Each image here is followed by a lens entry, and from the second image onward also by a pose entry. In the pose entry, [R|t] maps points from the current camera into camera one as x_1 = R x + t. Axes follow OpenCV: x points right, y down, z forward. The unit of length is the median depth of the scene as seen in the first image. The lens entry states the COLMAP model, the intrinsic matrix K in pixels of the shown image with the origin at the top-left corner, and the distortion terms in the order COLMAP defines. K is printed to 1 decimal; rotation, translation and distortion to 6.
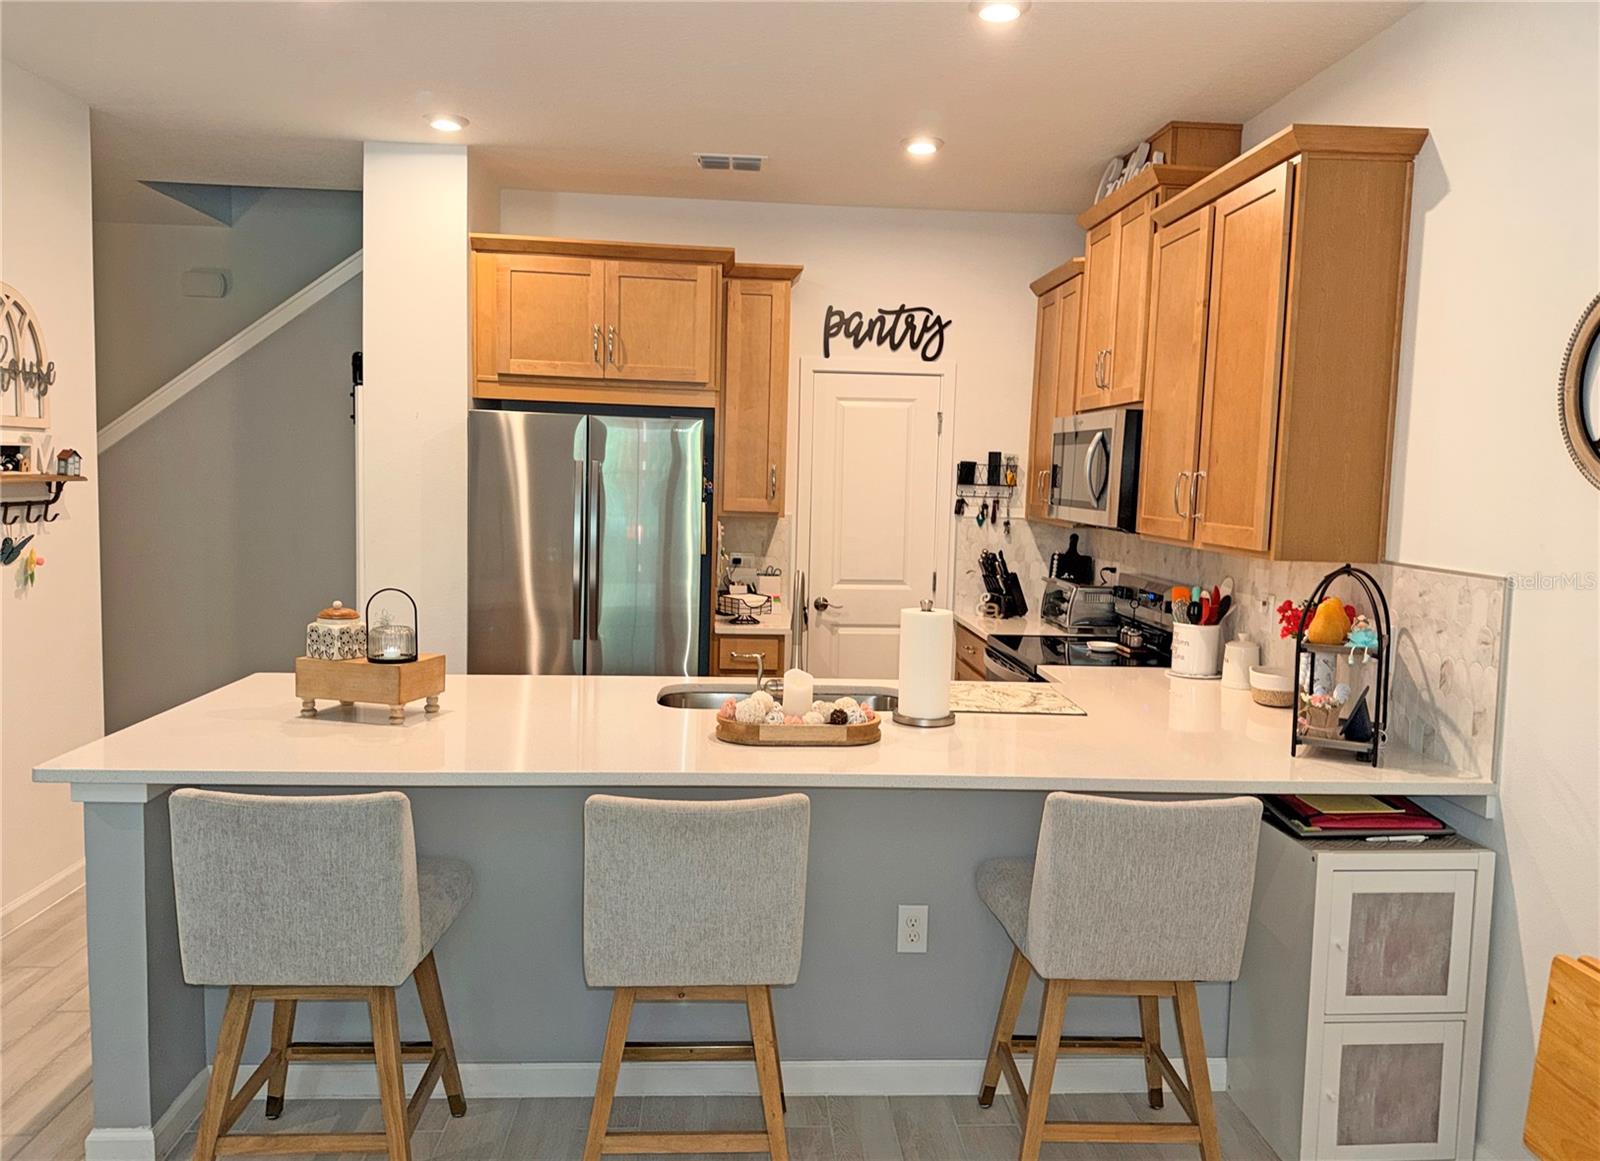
lens RADIAL K [[1120.7, 0, 815.5], [0, 1120.7, 586.1], [0, 0, 1]] dist [0.027635, -0.024025]
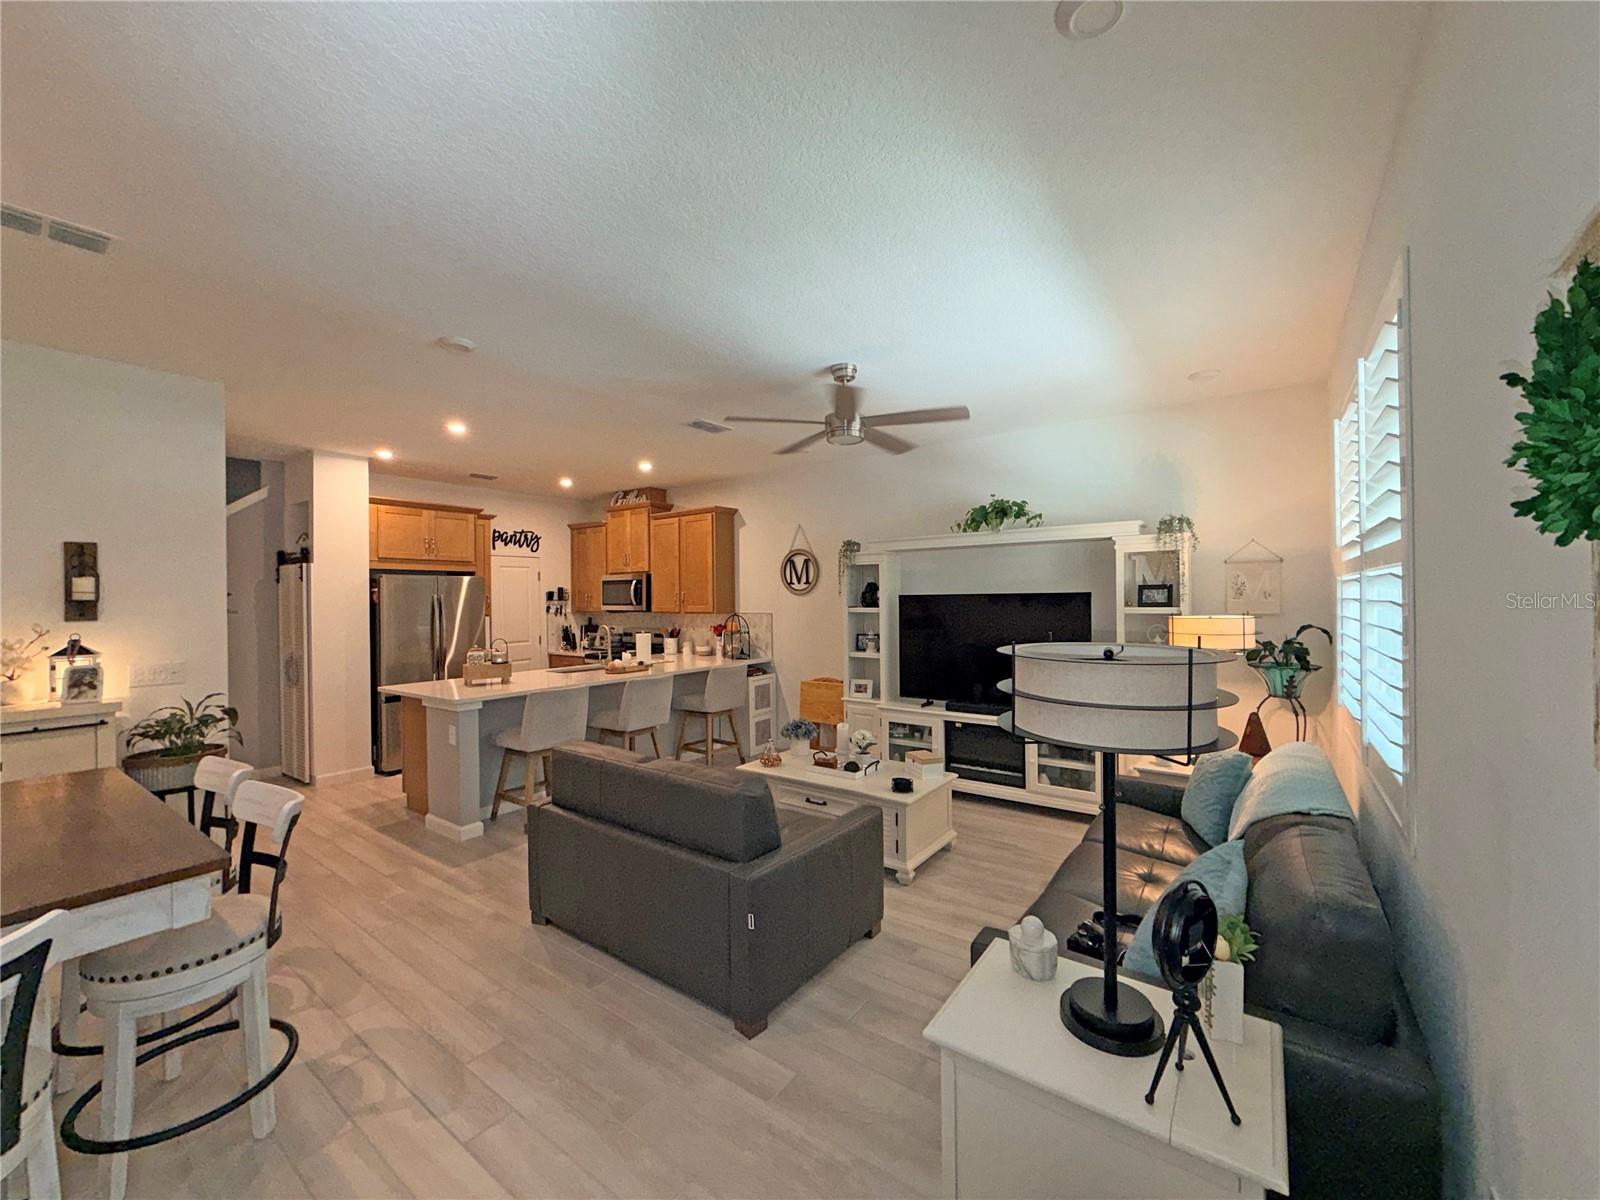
lens RADIAL K [[641.9, 0, 799.5], [0, 641.9, 603.5], [0, 0, 1]] dist [0.003569, -0.000600]
pose [[0.646772, -0.042878, 0.761477, -0.660554], [0.107078, 0.993634, -0.034998, 0.030600], [-0.755129, 0.104173, 0.647247, -0.397053]]
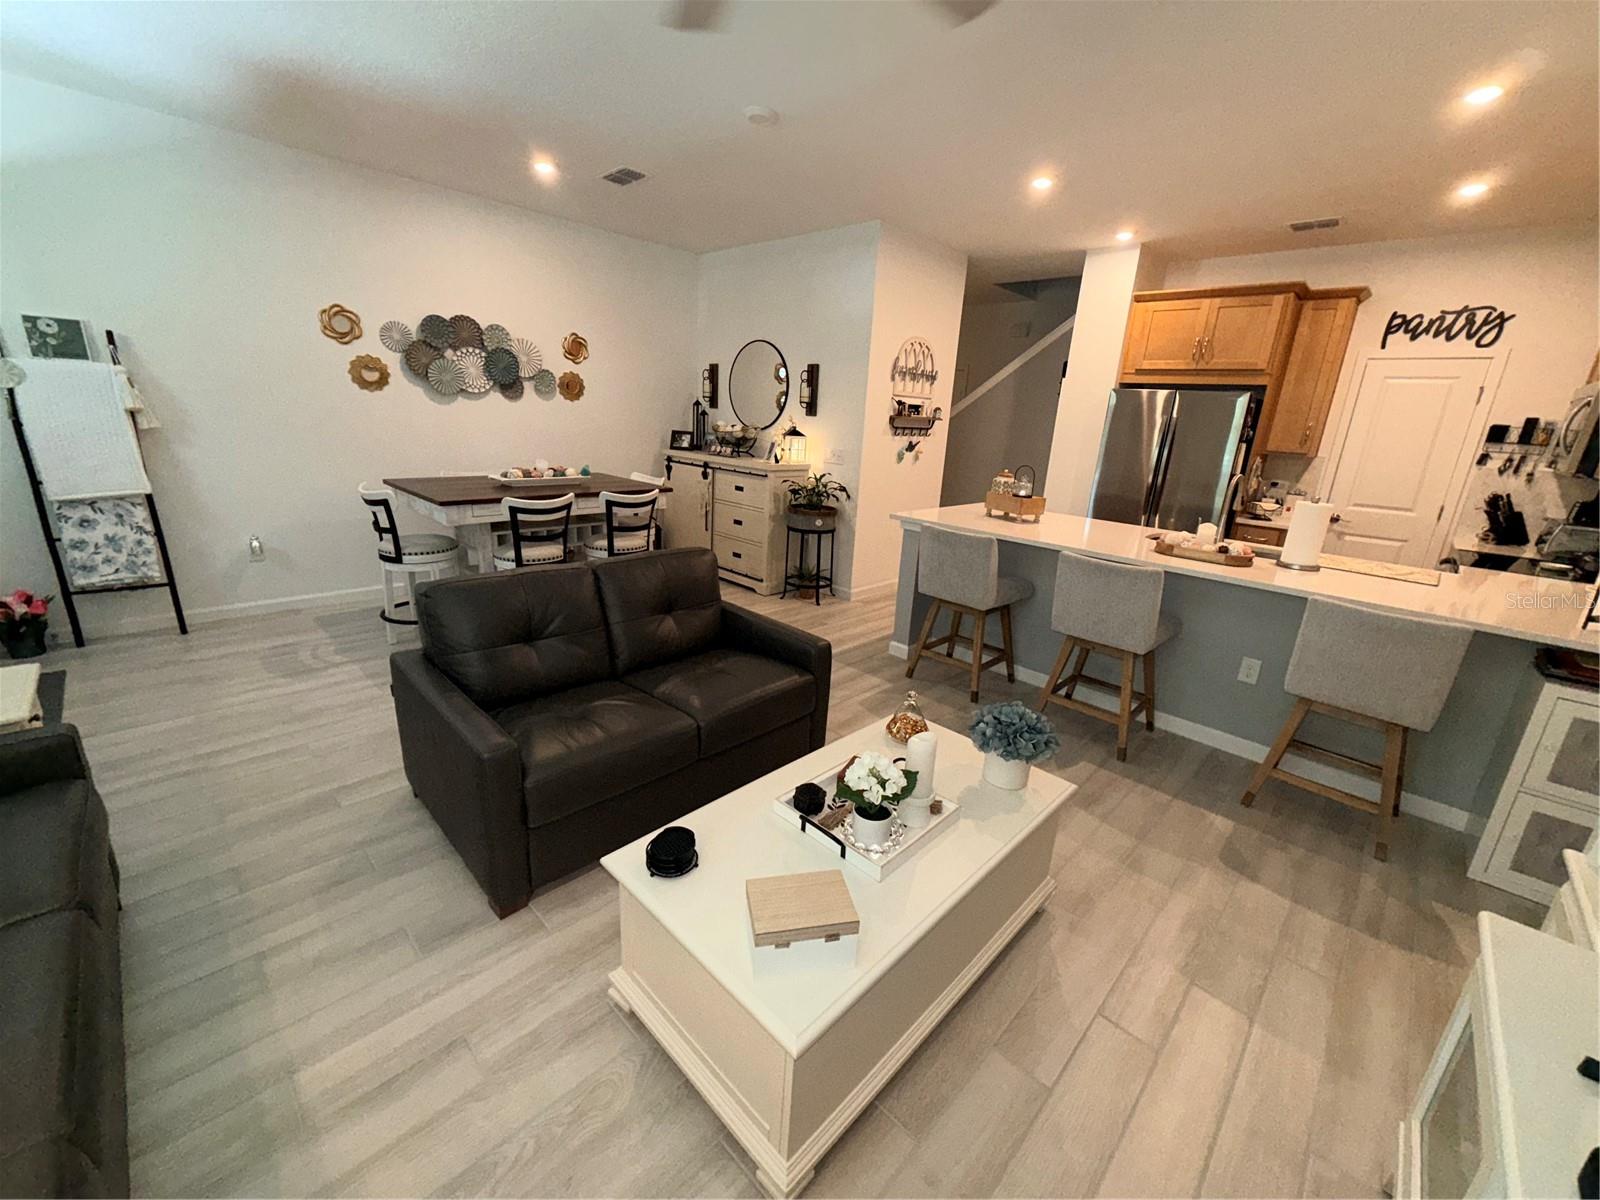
lens RADIAL K [[641.9, 0, 805.4], [0, 641.9, 600.2], [0, 0, 1]] dist [0.003569, -0.000600]
pose [[0.665628, 0.221307, -0.712715, 0.191978], [-0.111772, 0.973810, 0.197993, 0.035532], [0.737866, -0.052128, 0.672932, -0.149307]]
